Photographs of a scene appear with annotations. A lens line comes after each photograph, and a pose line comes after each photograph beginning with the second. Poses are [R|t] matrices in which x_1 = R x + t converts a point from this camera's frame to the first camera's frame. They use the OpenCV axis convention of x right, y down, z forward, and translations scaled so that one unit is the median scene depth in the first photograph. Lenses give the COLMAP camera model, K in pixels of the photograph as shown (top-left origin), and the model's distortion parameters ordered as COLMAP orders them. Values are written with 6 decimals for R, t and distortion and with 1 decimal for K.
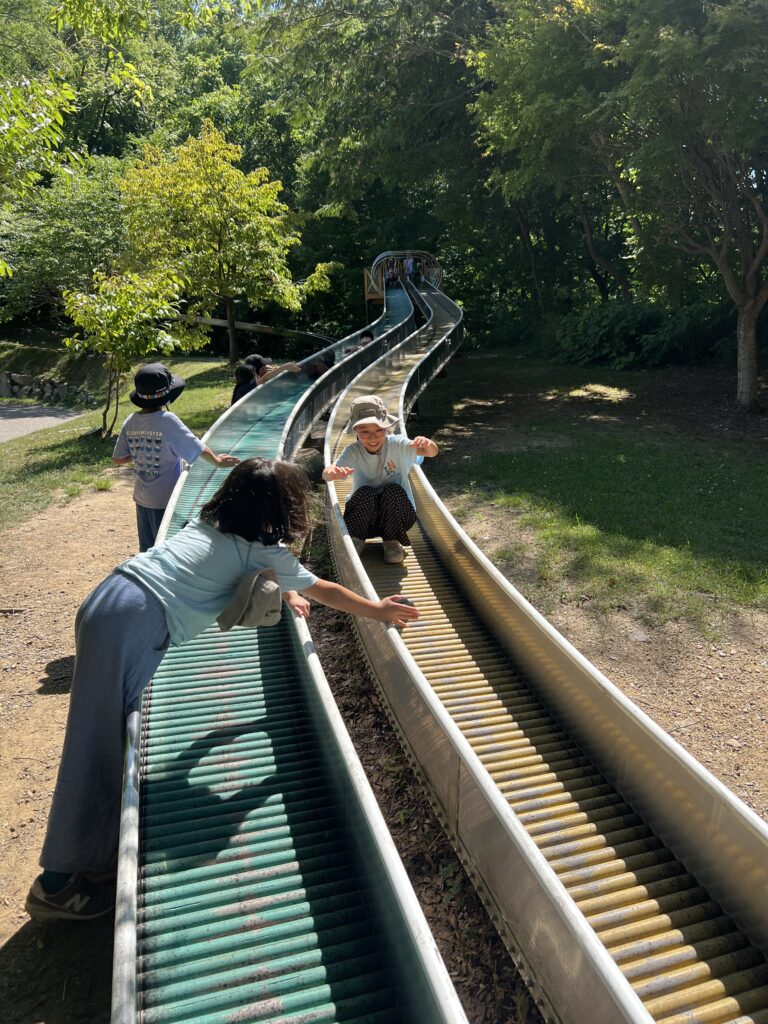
lens RADIAL K [[777.4, 0, 380.0], [0, 777.4, 513.2], [0, 0, 1]] dist [0.001724, -0.004537]
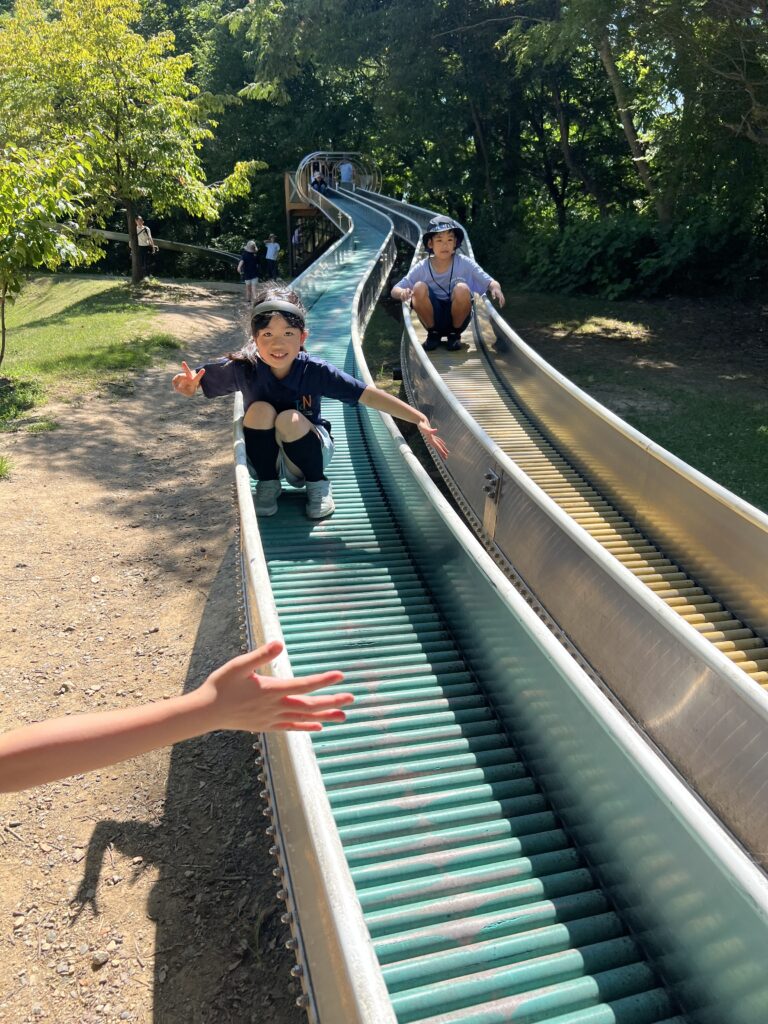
lens RADIAL K [[777.4, 0, 362.5], [0, 777.4, 532.4], [0, 0, 1]] dist [0.001724, -0.004537]
pose [[0.993858, -0.013953, 0.109781, -0.052194], [0.001209, 0.993329, 0.115311, -0.024771], [-0.110658, -0.114470, 0.987244, 0.133707]]
